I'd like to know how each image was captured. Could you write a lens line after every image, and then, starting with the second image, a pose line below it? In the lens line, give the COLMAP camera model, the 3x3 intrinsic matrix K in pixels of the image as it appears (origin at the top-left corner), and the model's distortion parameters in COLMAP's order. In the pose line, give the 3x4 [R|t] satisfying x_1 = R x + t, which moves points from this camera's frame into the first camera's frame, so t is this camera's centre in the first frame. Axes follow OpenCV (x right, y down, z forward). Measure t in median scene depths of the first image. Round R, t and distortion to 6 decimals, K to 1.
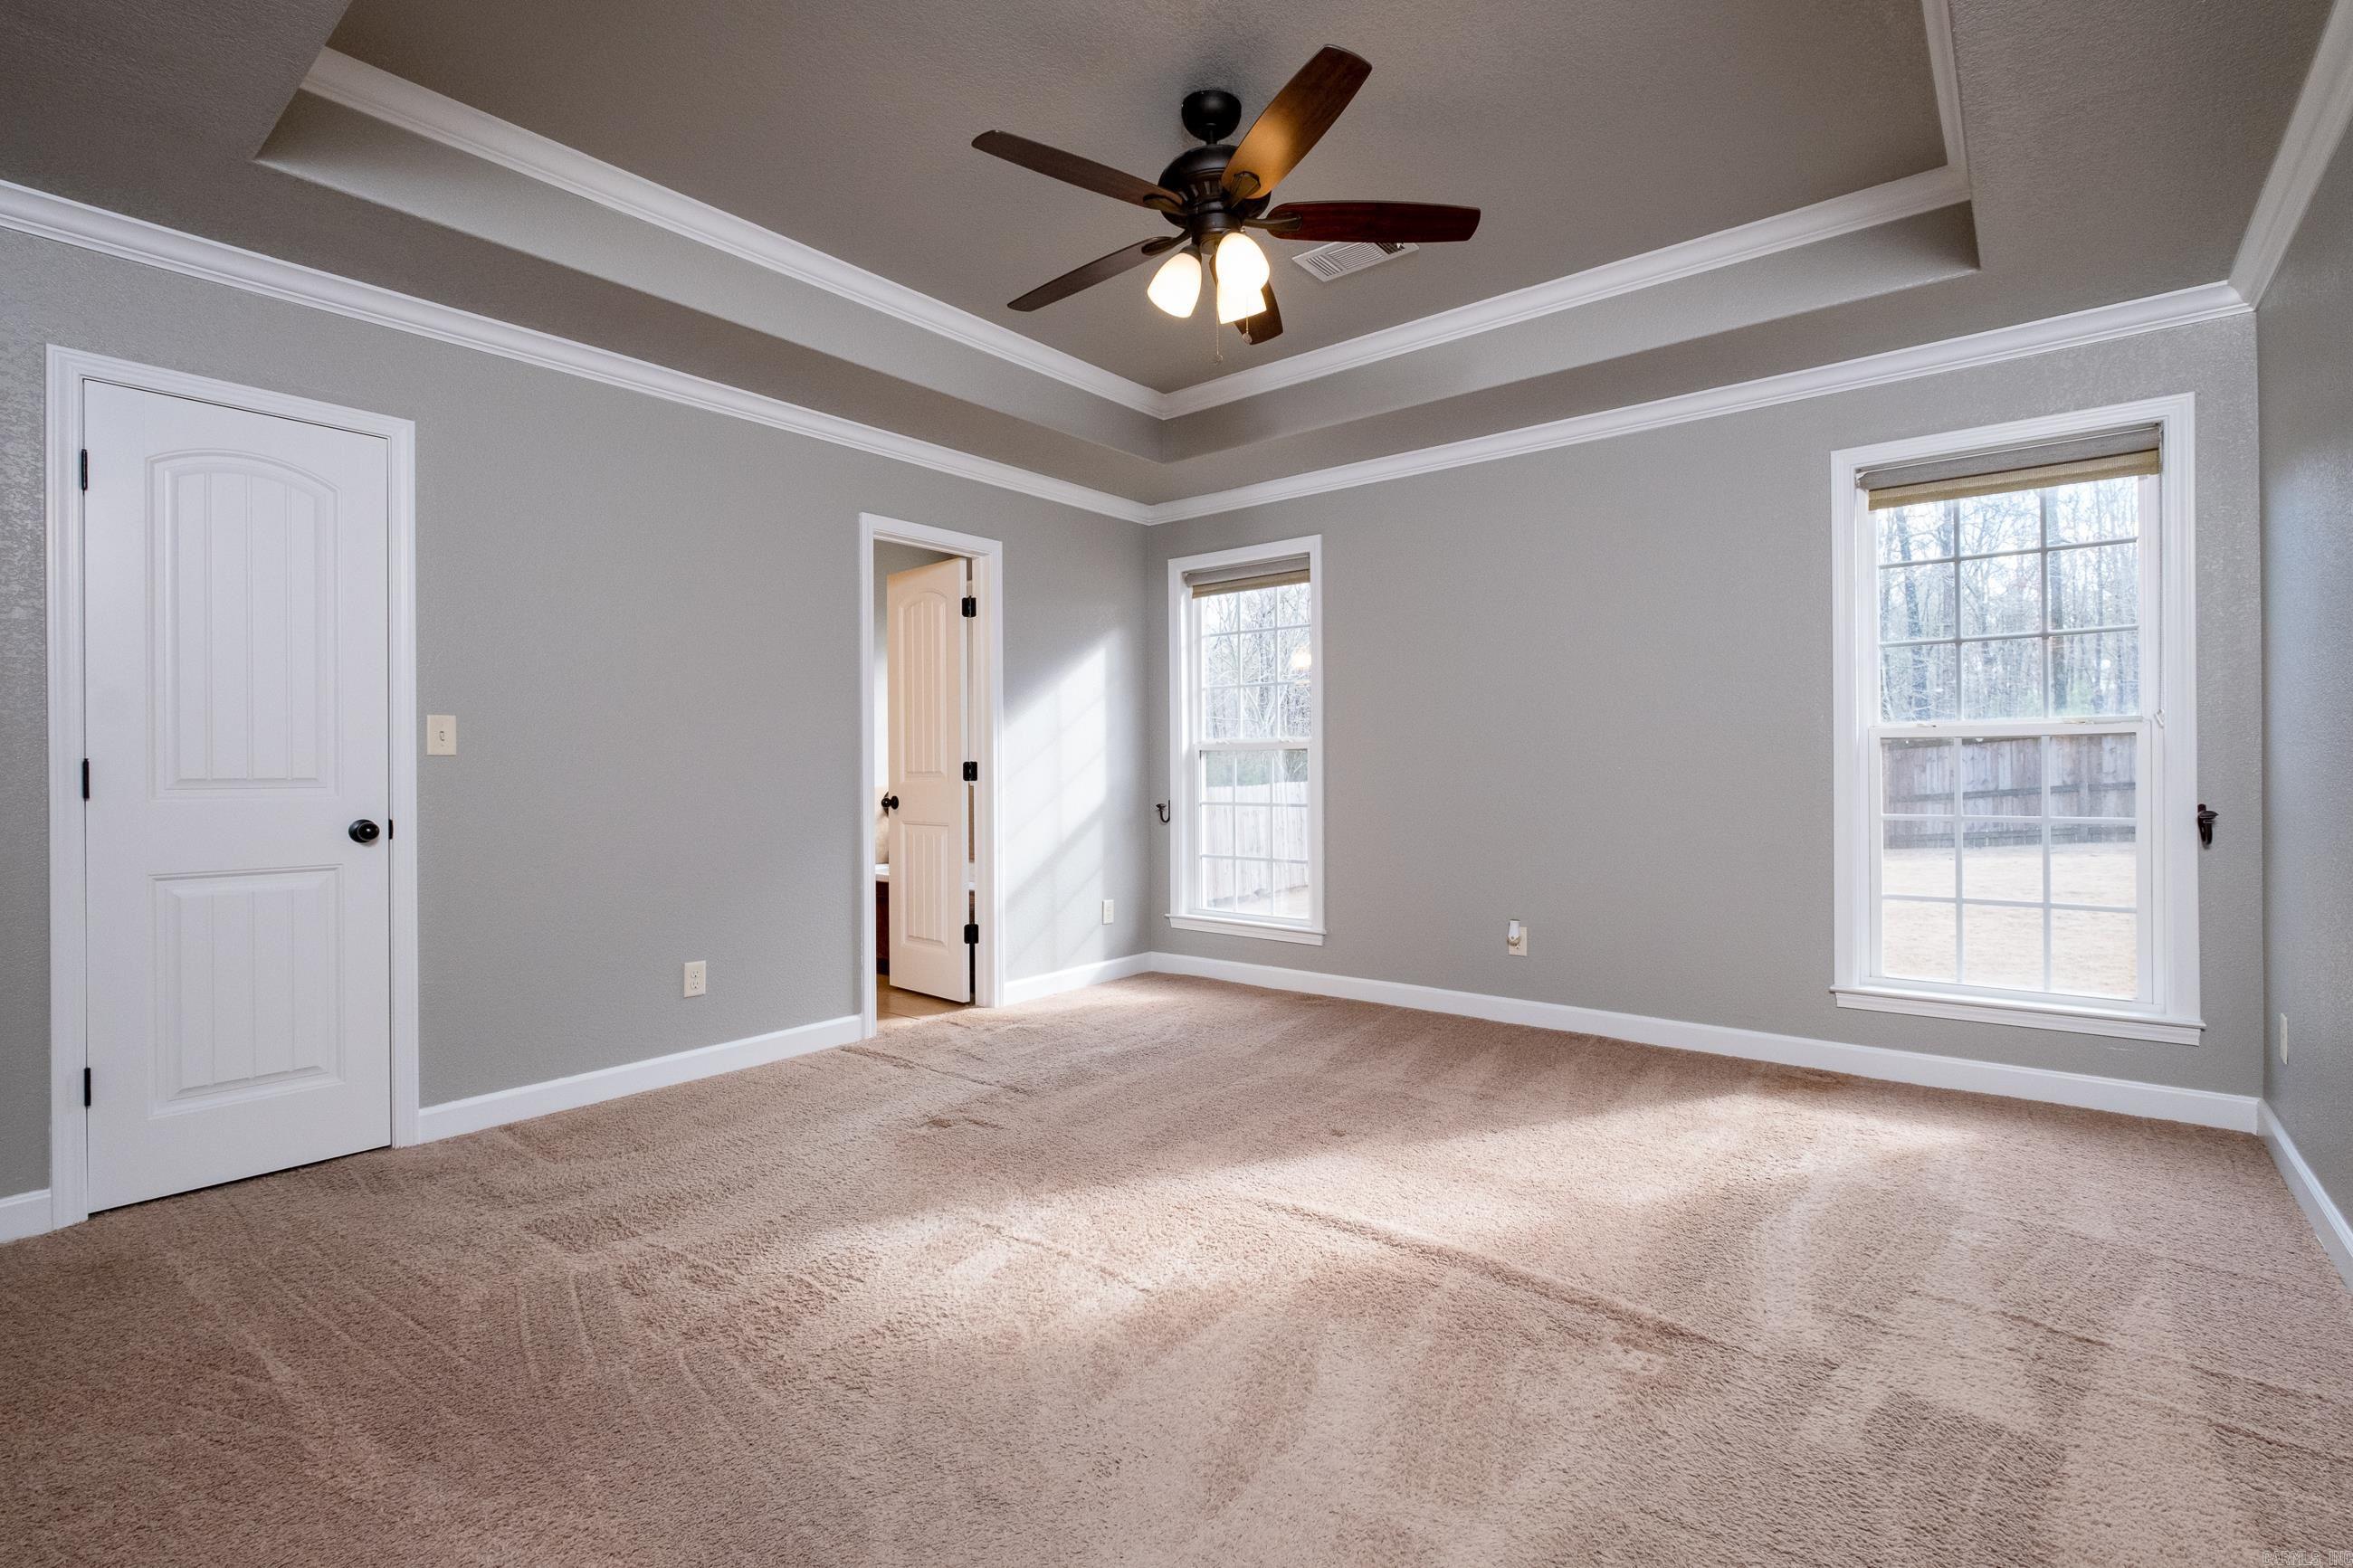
lens RADIAL K [[1064.9, 0, 1170.4], [0, 1064.9, 758.4], [0, 0, 1]] dist [-0.002123, -0.000424]
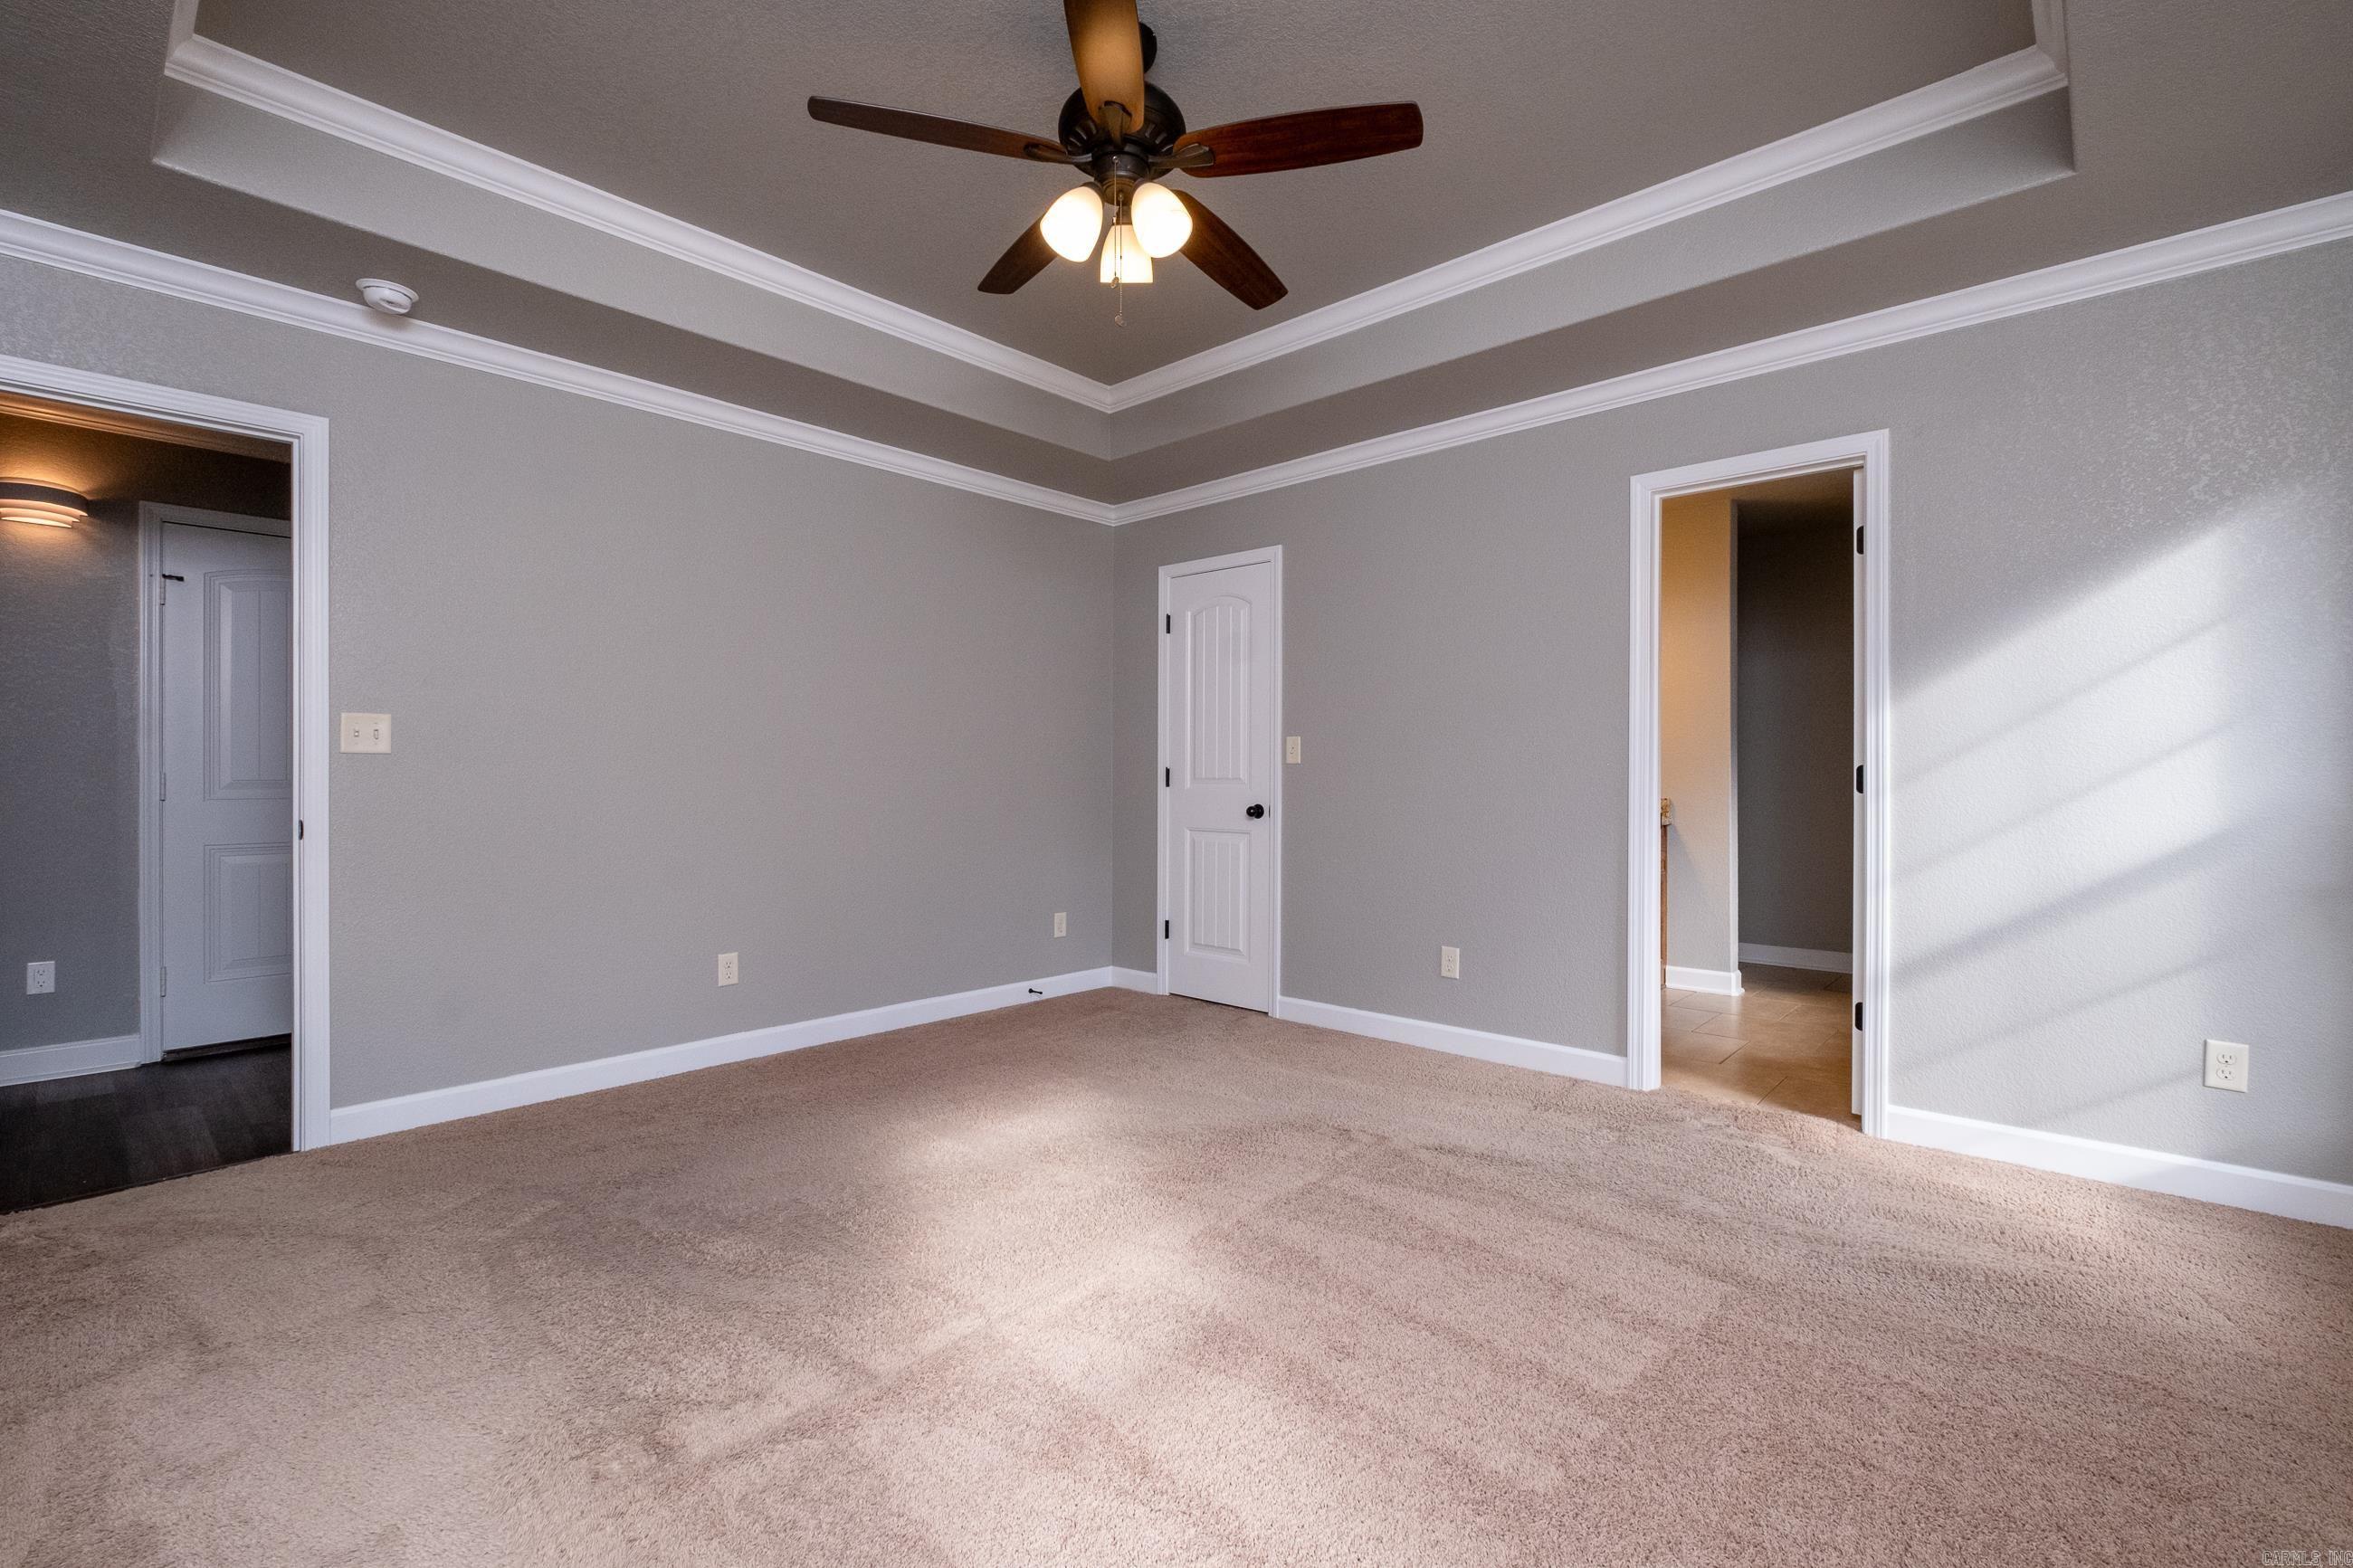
lens RADIAL K [[1044.1, 0, 1178.9], [0, 1044.1, 773.8], [0, 0, 1]] dist [0.001413, -0.000347]
pose [[-0.053844, 0.002785, -0.998545, 0.786551], [0.004881, 0.999985, 0.002525, 0.006499], [0.998537, -0.004738, -0.053857, 0.929555]]
